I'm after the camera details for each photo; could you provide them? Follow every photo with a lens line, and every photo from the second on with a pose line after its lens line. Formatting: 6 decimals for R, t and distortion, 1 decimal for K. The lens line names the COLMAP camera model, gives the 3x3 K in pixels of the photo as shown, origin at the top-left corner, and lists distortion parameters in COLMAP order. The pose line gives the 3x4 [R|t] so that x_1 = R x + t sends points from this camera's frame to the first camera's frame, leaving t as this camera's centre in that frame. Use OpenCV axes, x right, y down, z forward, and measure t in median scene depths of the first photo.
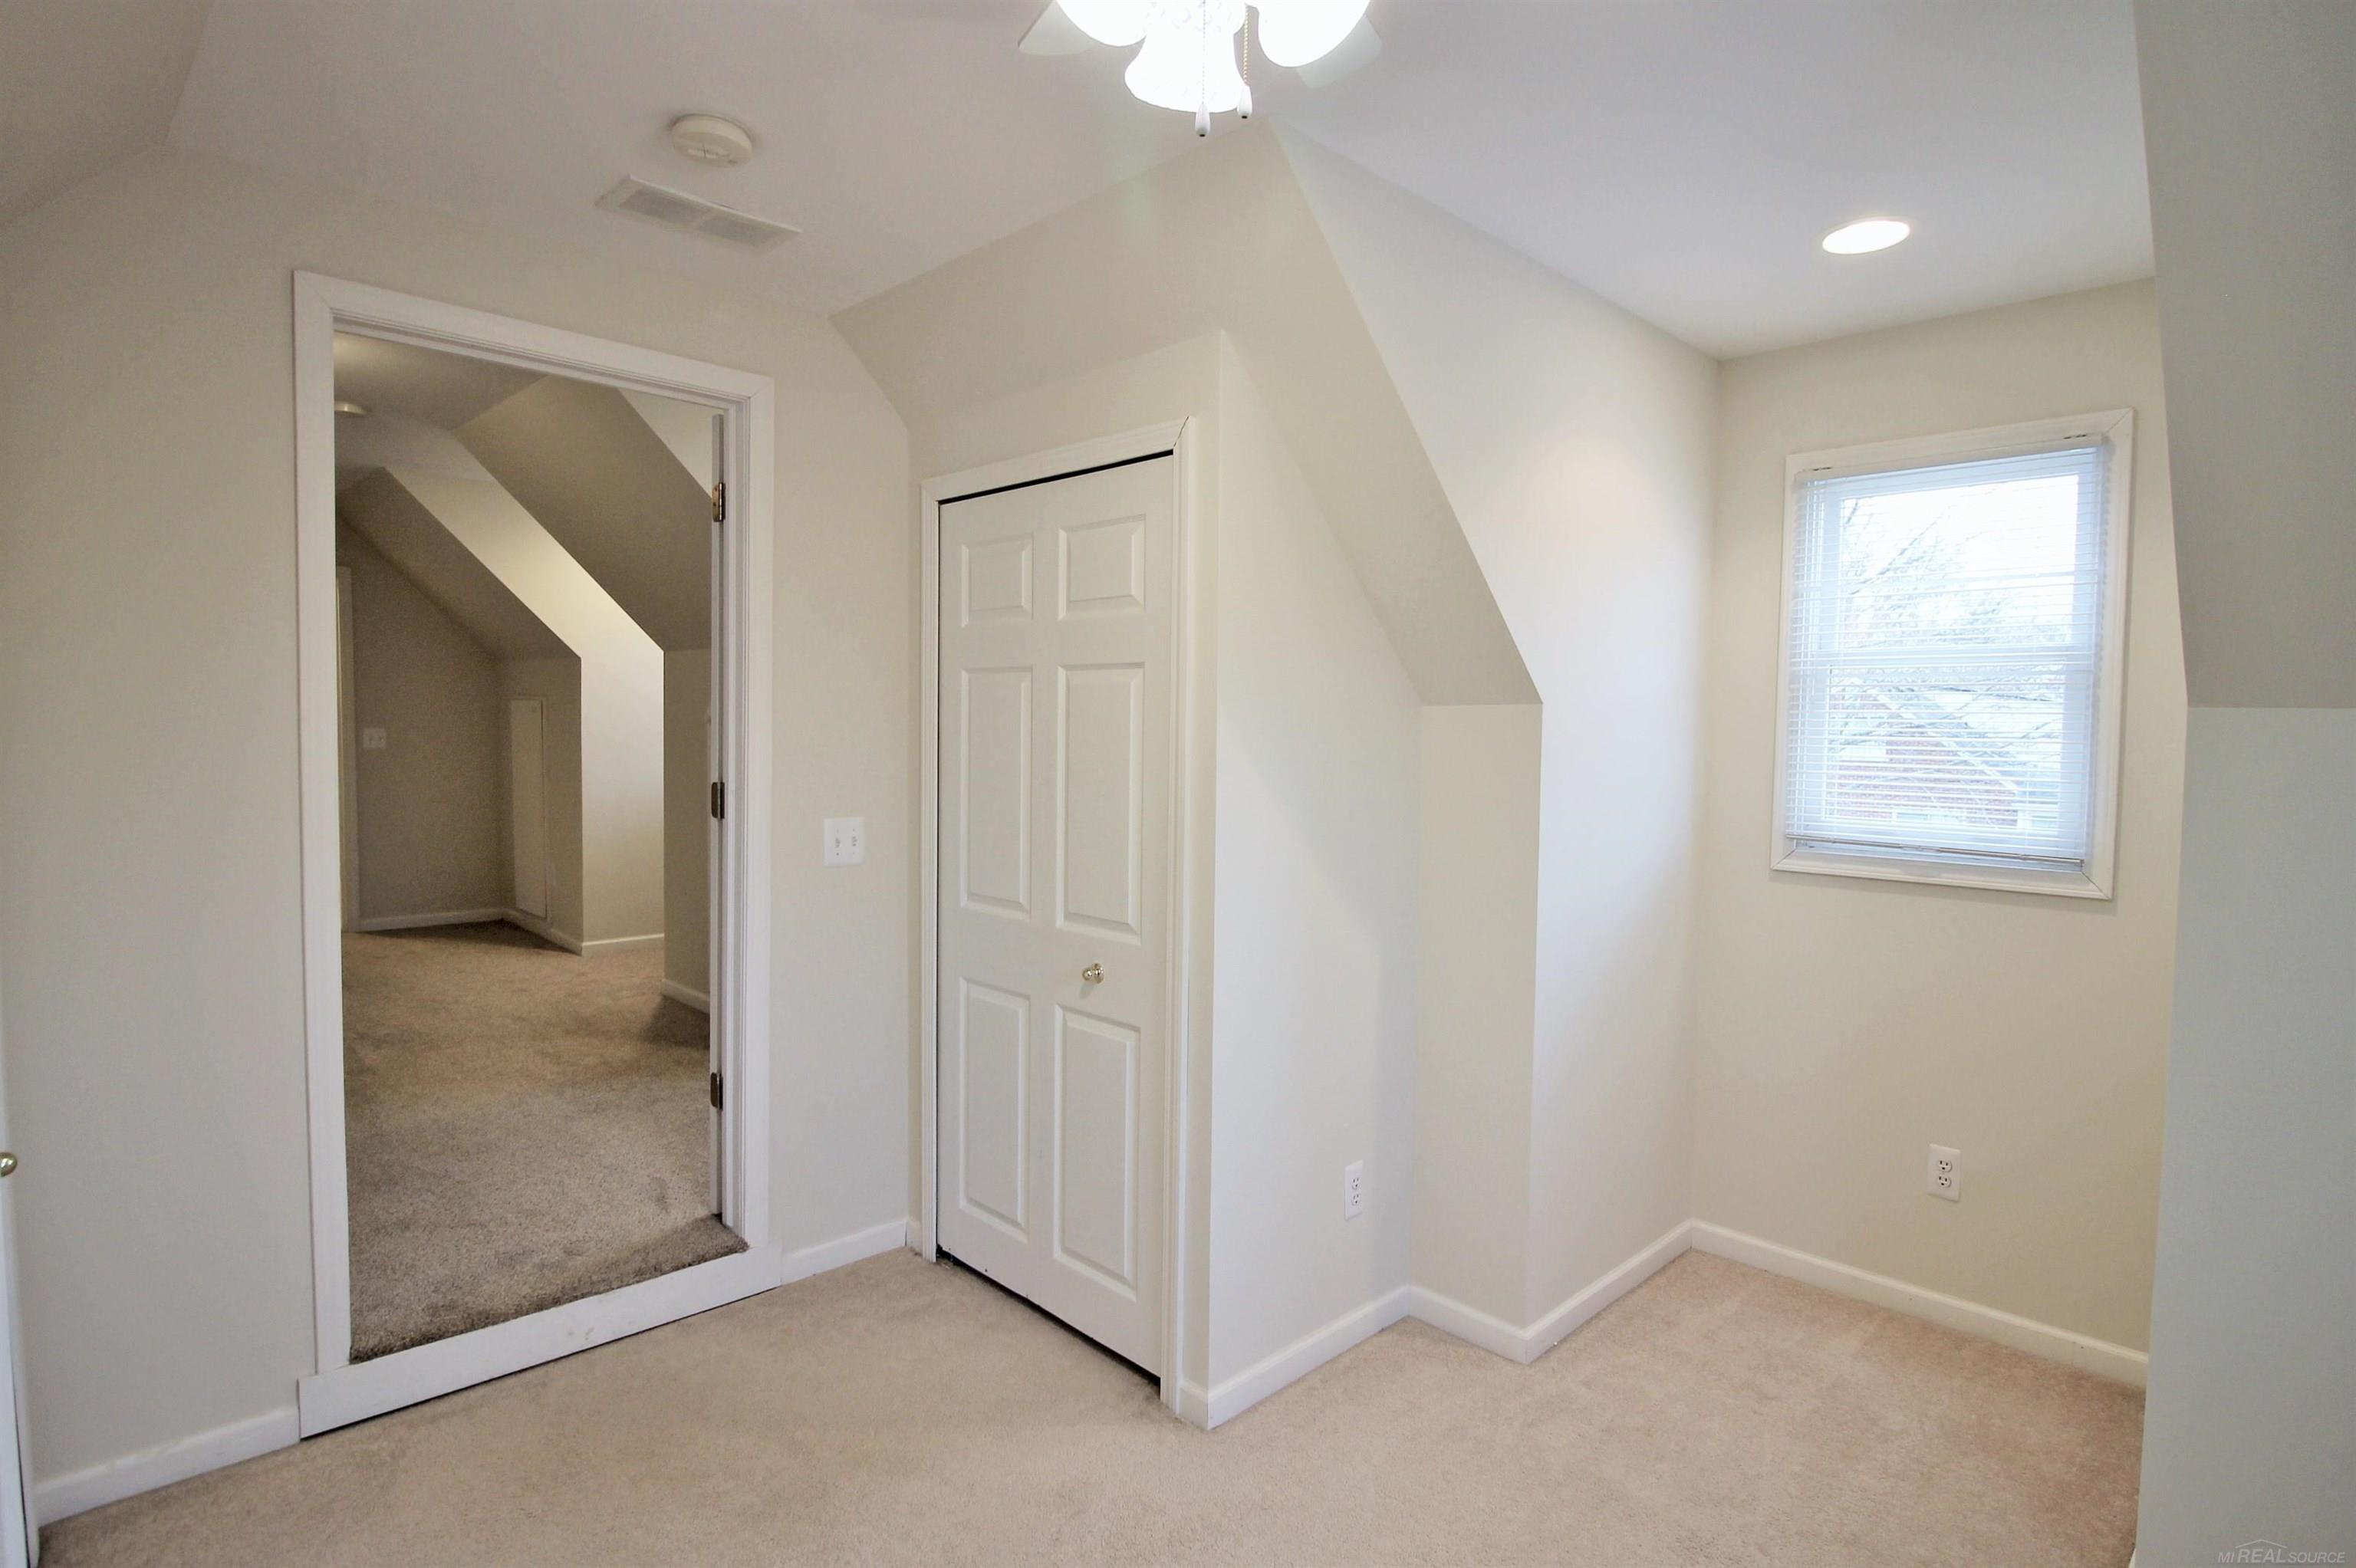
lens RADIAL K [[1282.6, 0, 1193.1], [0, 1282.6, 786.4], [0, 0, 1]] dist [-0.013529, -0.002443]
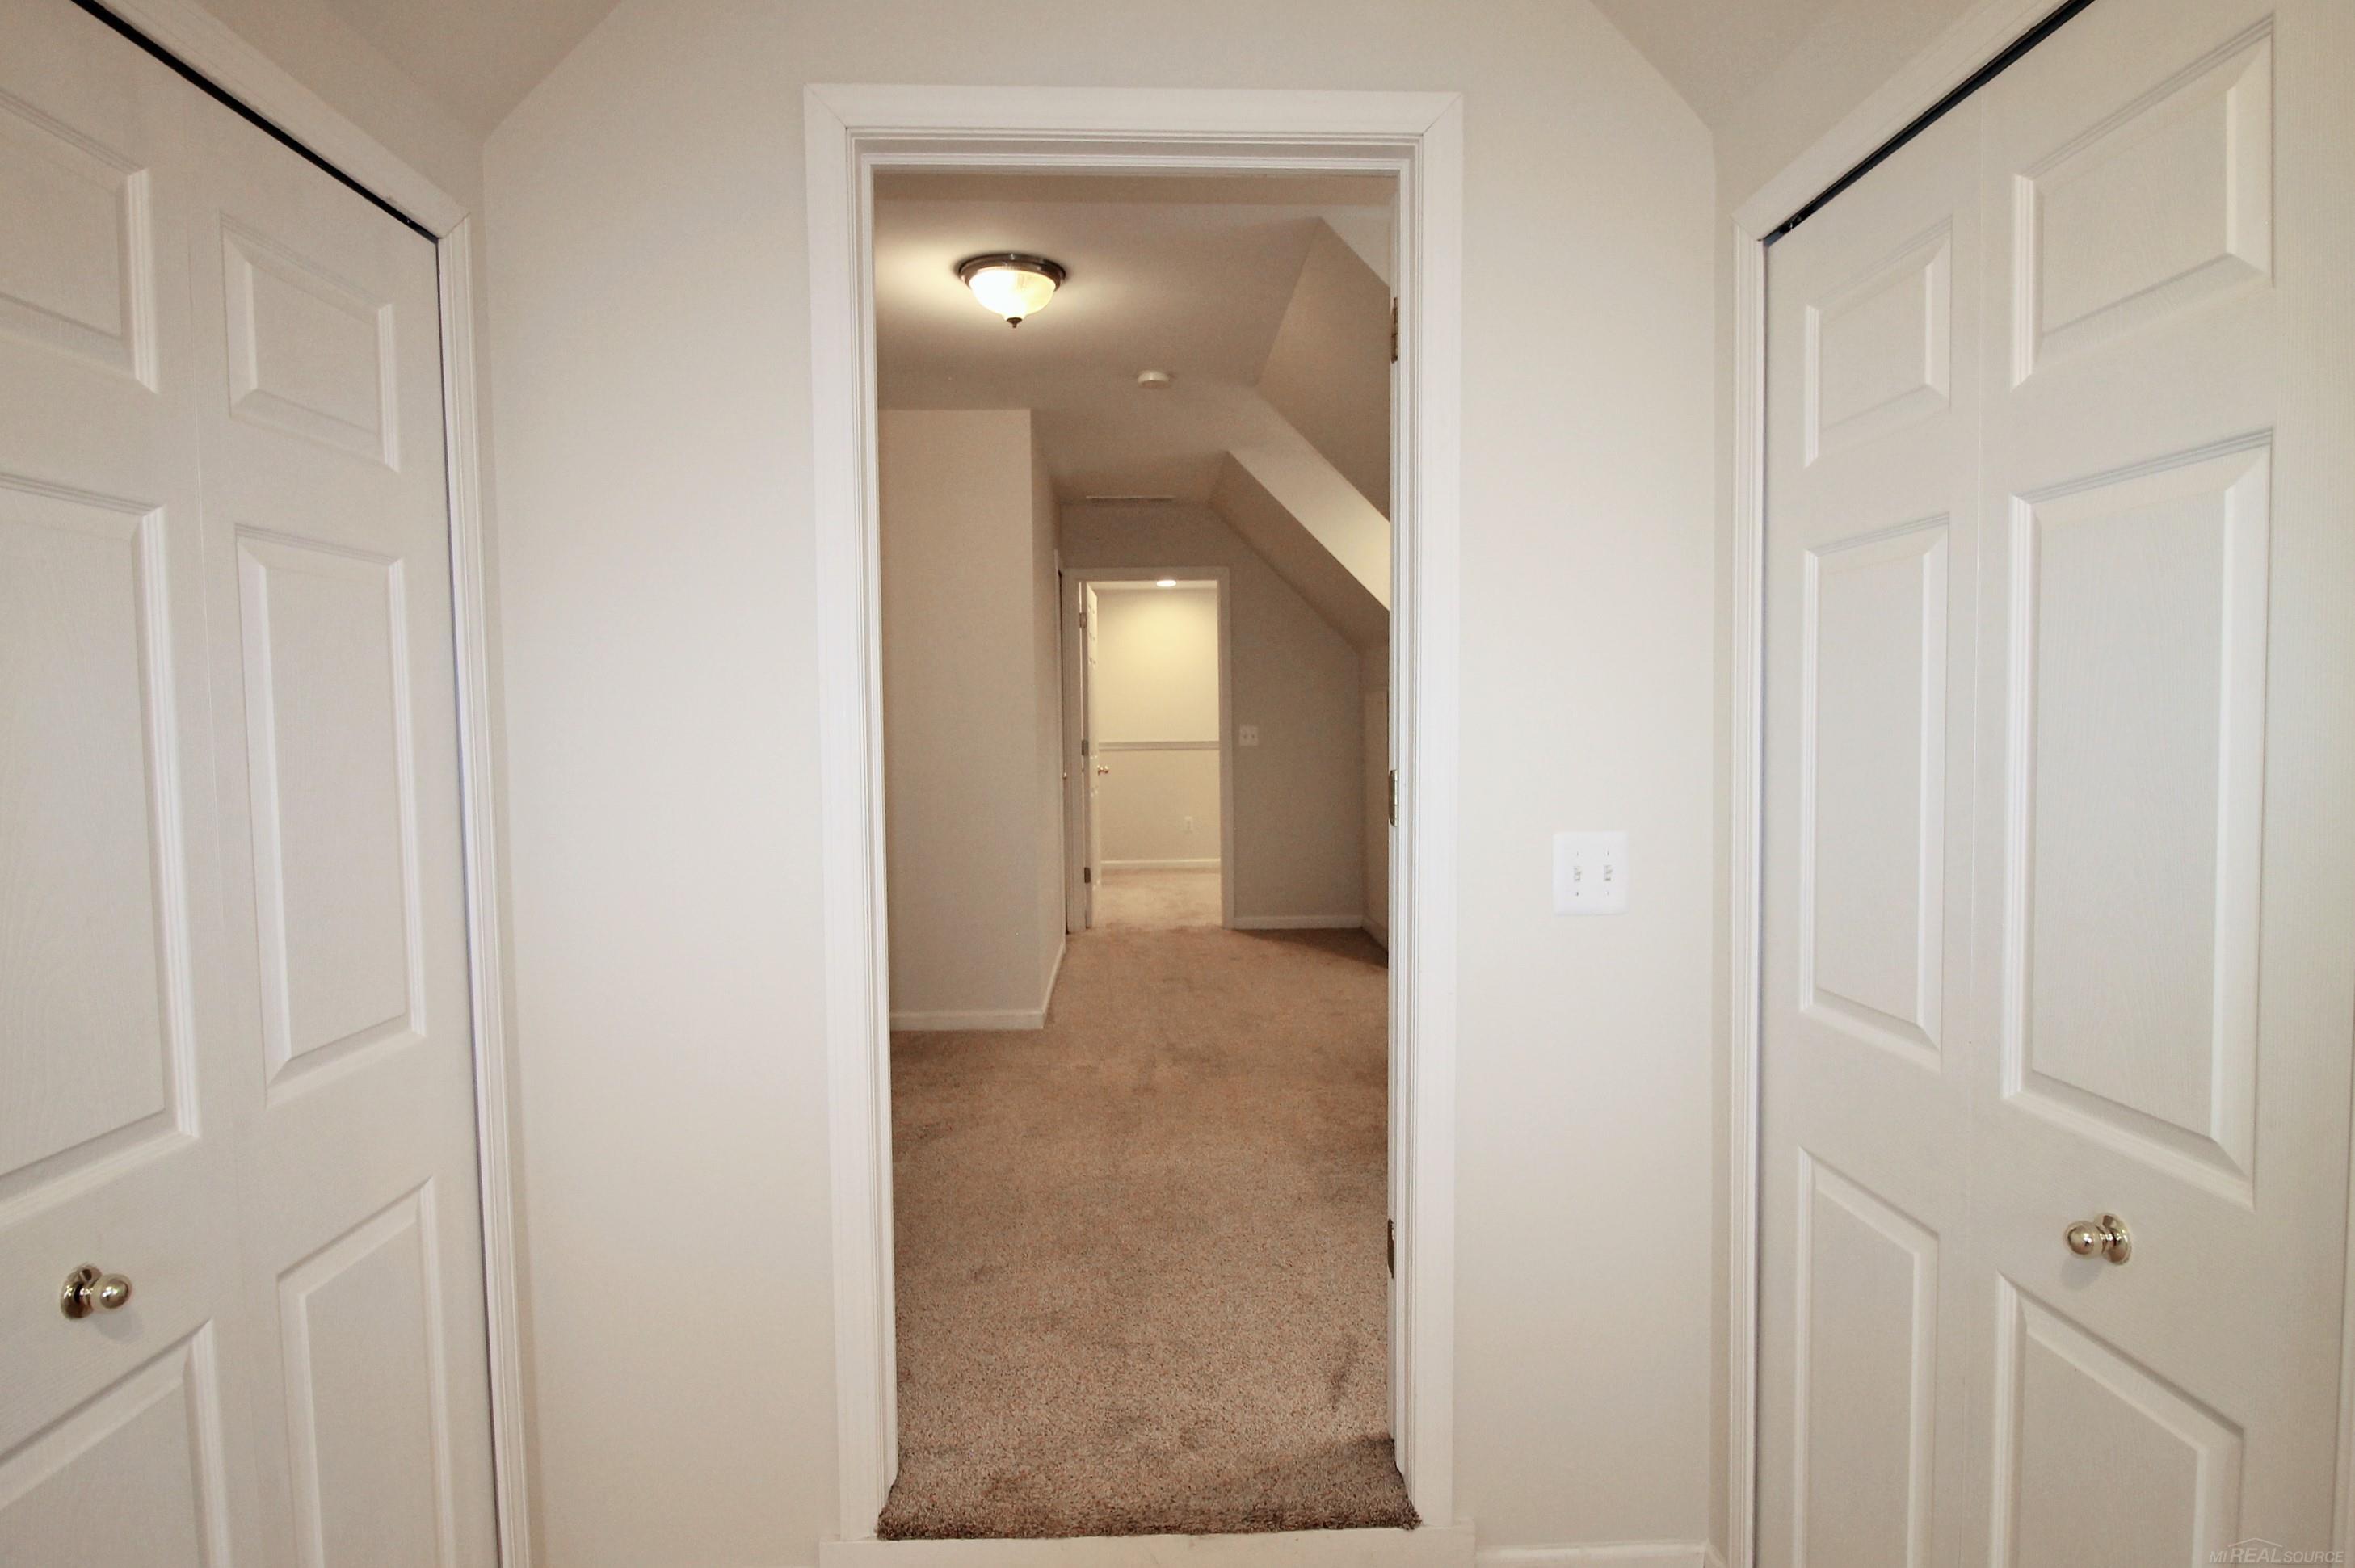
lens RADIAL K [[1282.2, 0, 1176.5], [0, 1282.2, 784.5], [0, 0, 1]] dist [-0.013529, -0.002443]
pose [[0.741499, 0.007451, -0.670912, -0.023831], [-0.012308, 0.999921, -0.002498, 0.007117], [0.670841, 0.010110, 0.741532, 0.458860]]
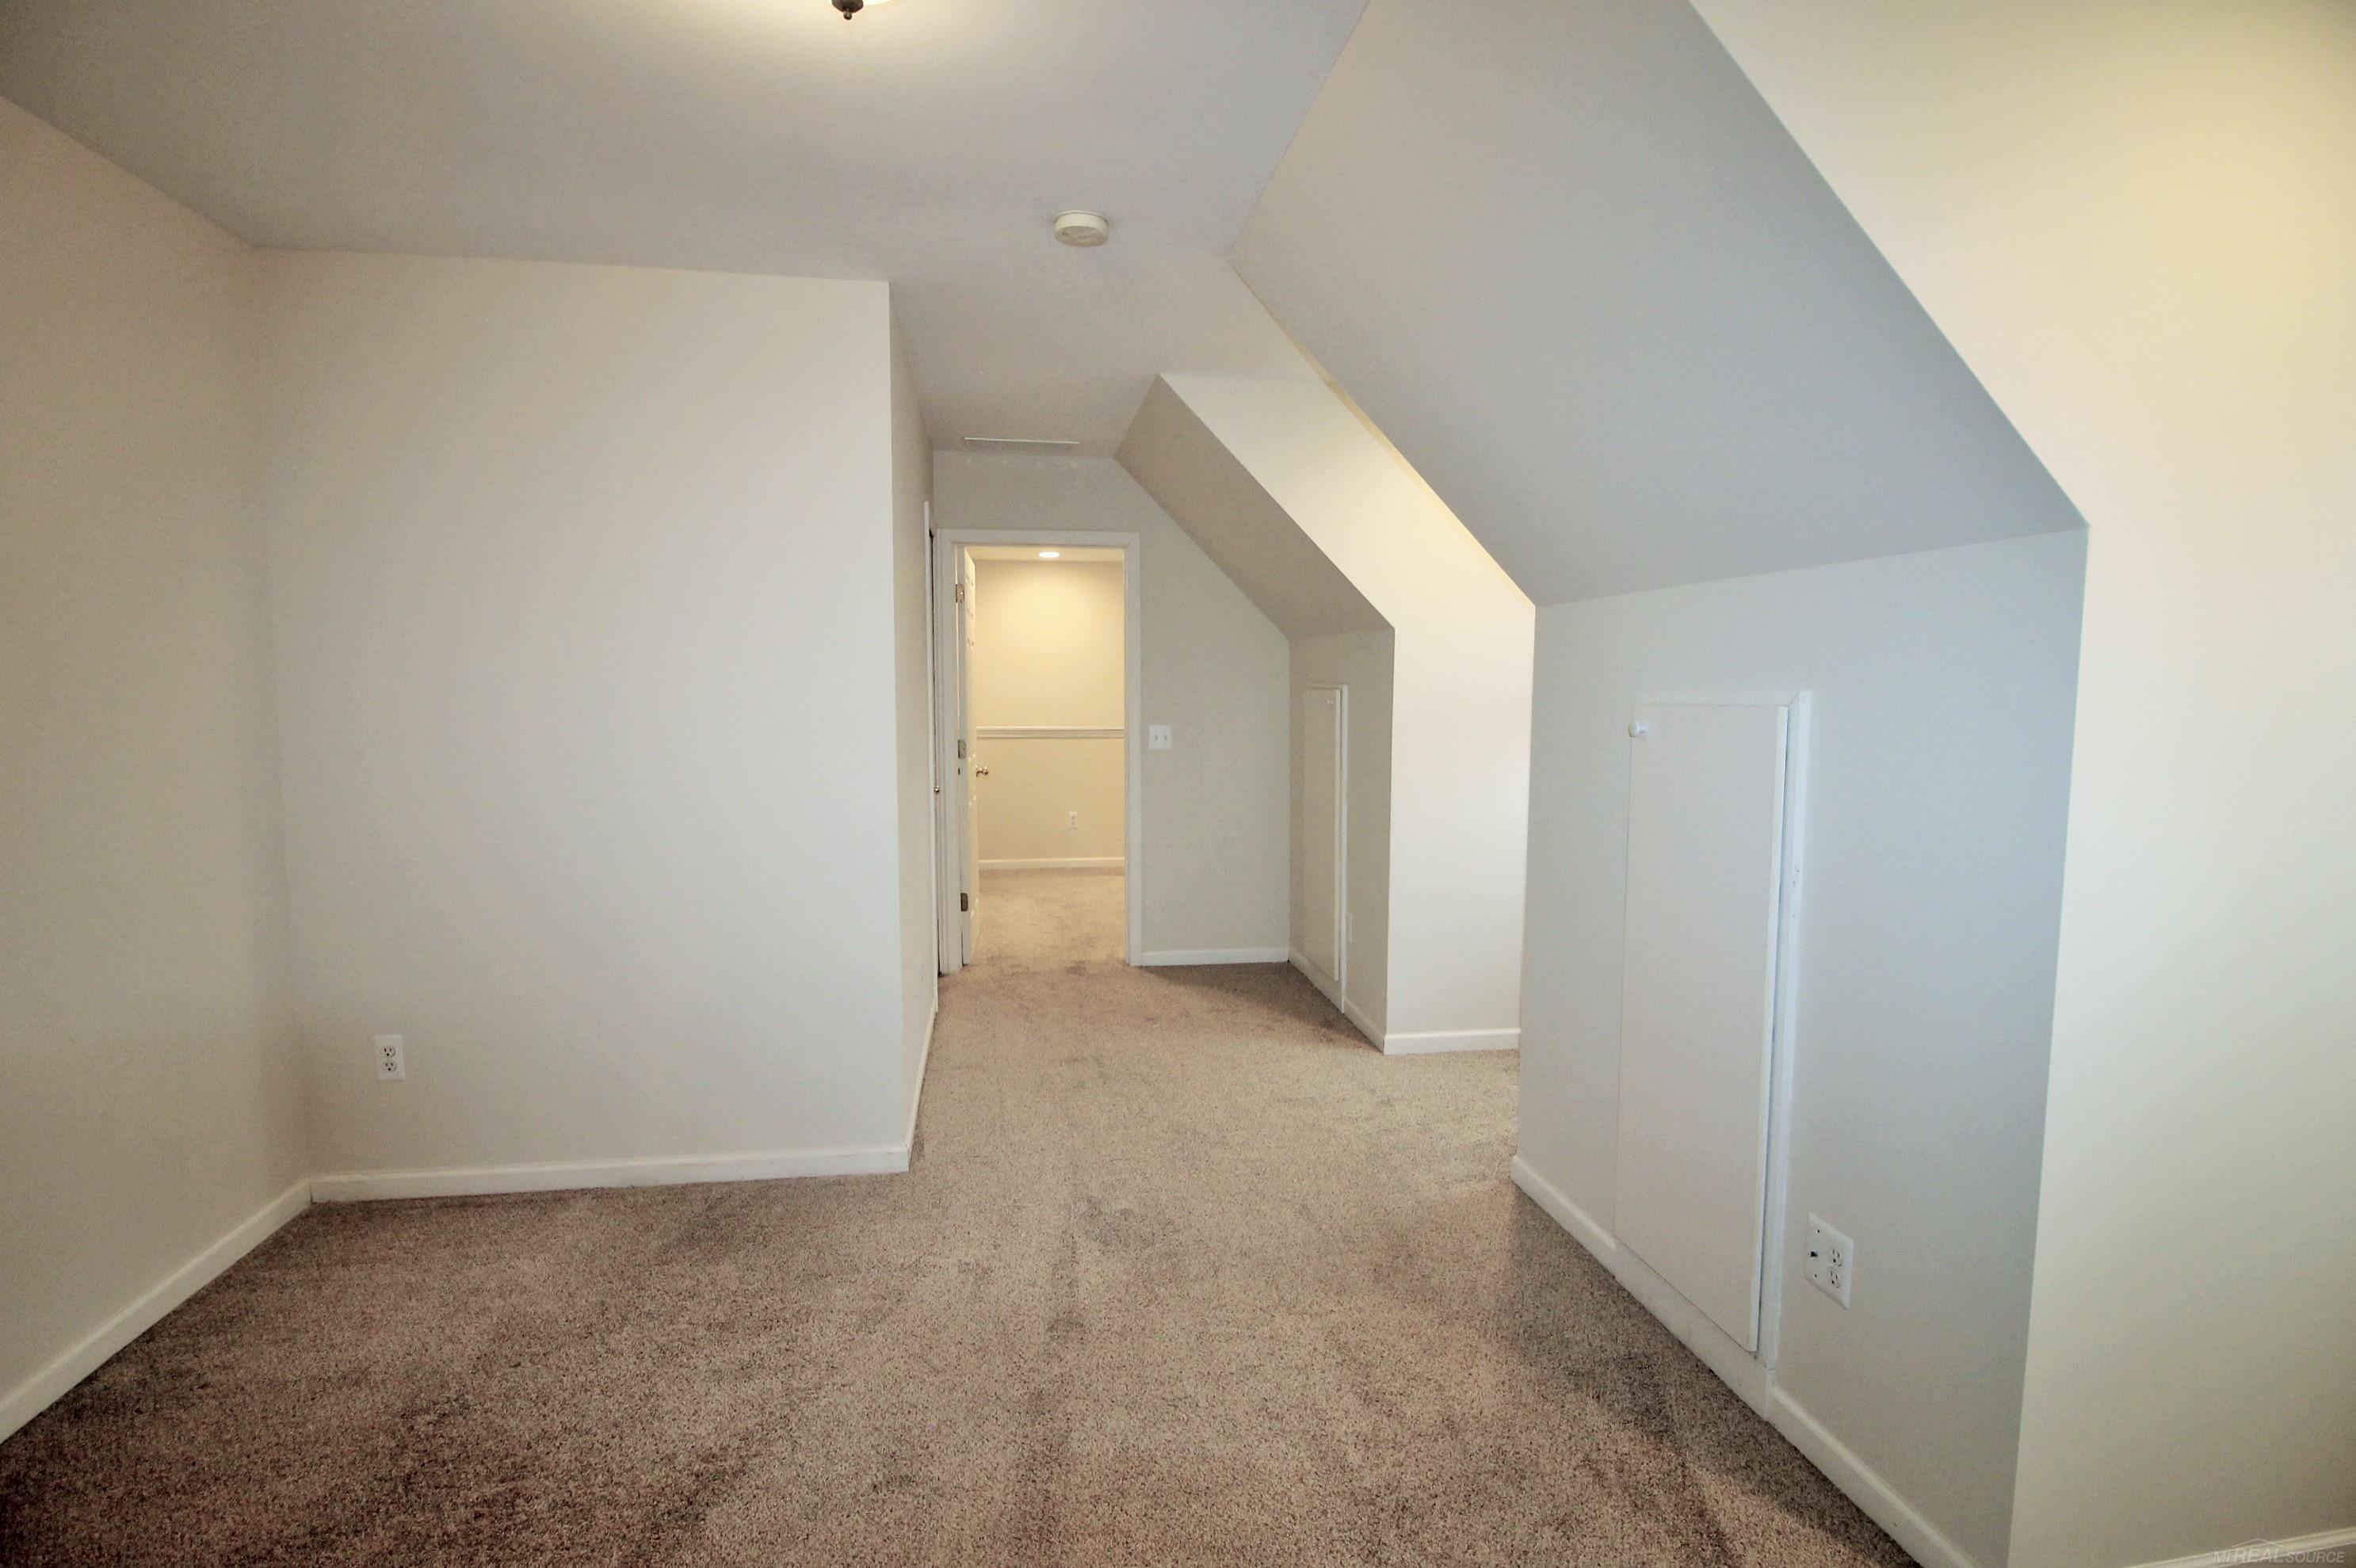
lens RADIAL K [[1122.1, 0, 1174.8], [0, 1122.1, 780.3], [0, 0, 1]] dist [-0.004280, -0.000397]
pose [[0.819600, 0.035211, -0.571853, -0.441418], [-0.020758, 0.999279, 0.031777, -0.068848], [0.572560, -0.014174, 0.819740, 0.837300]]
